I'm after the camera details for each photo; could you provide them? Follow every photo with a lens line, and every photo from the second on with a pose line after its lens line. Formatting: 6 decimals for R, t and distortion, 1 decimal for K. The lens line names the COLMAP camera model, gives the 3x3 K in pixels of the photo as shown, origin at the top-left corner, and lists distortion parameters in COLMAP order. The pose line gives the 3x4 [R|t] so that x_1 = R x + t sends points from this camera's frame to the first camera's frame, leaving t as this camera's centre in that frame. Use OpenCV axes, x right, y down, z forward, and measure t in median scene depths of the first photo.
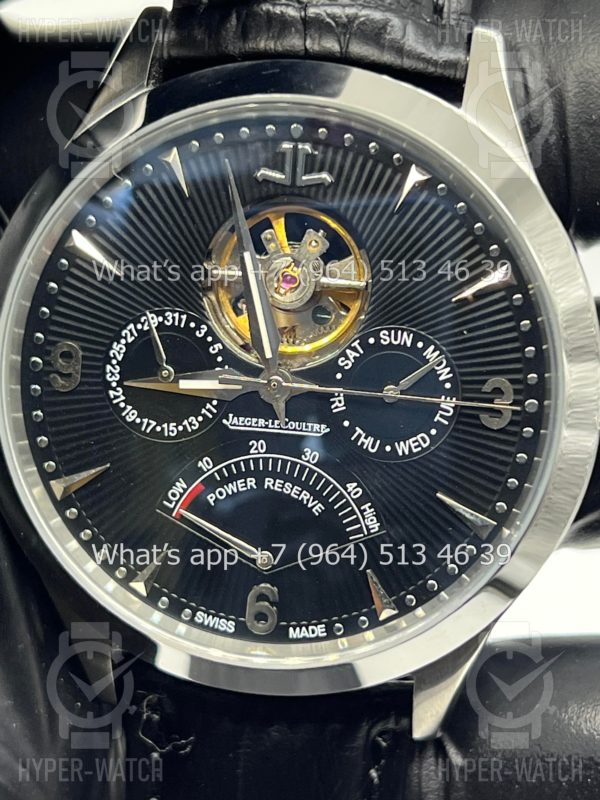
lens RADIAL K [[1918.2, 0, 299.1], [0, 1918.2, 399.6], [0, 0, 1]] dist [0.189537, 0.000000]
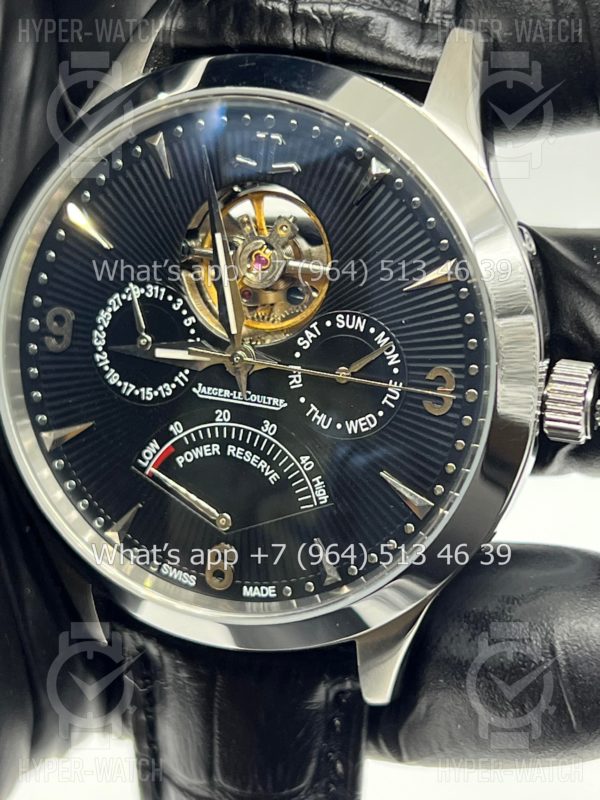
lens RADIAL K [[1918.2, 0, 302.5], [0, 1918.2, 396.7], [0, 0, 1]] dist [0.189537, 0.000000]
pose [[0.979242, 0.068278, -0.190849, 0.225042], [-0.062253, 0.997359, 0.037400, -0.028715], [0.192899, -0.024743, 0.980907, -0.039957]]
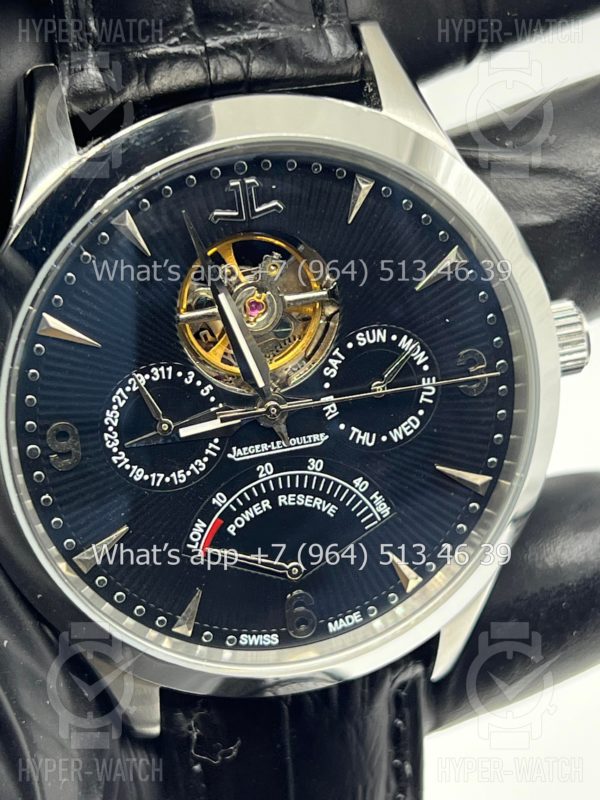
lens RADIAL K [[1918.2, 0, 294.8], [0, 1918.2, 396.6], [0, 0, 1]] dist [0.189537, 0.000000]
pose [[0.914076, -0.269595, 0.302959, -0.310286], [0.226260, 0.958990, 0.170718, -0.186880], [-0.336559, -0.087502, 0.937588, 0.024957]]
